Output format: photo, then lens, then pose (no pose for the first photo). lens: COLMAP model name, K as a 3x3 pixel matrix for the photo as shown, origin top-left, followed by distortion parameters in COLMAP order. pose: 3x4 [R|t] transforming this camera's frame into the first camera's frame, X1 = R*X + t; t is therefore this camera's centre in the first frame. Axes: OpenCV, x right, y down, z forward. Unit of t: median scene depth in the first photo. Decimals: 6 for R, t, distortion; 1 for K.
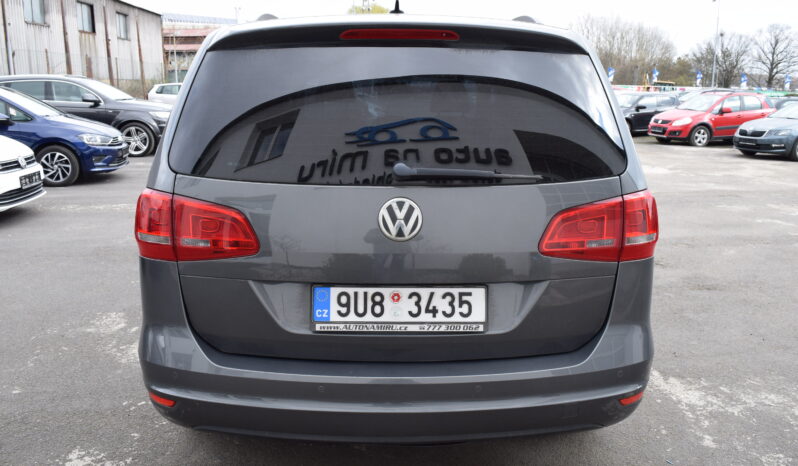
lens RADIAL K [[628.9, 0, 399.0], [0, 628.9, 233.0], [0, 0, 1]] dist [-0.097508, 0.018629]
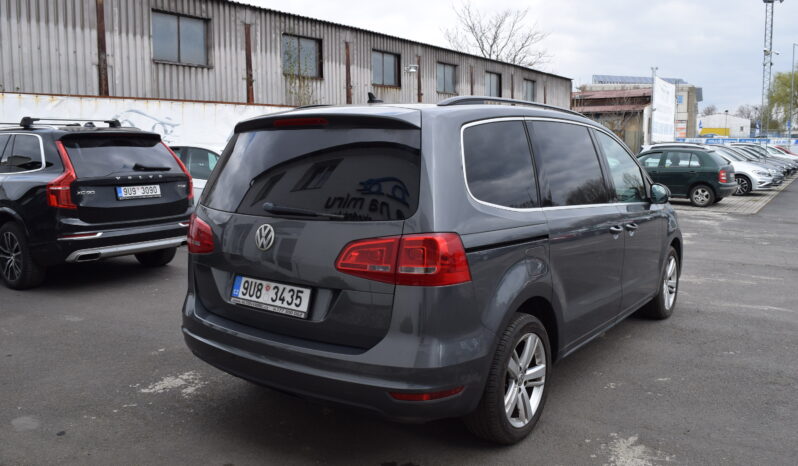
lens RADIAL K [[628.9, 0, 399.0], [0, 628.9, 233.0], [0, 0, 1]] dist [-0.097508, 0.018629]
pose [[0.795069, 0.069390, -0.602537, 1.185712], [-0.125212, 0.990812, -0.051117, 0.005774], [0.593454, 0.116087, 0.796452, -0.065229]]
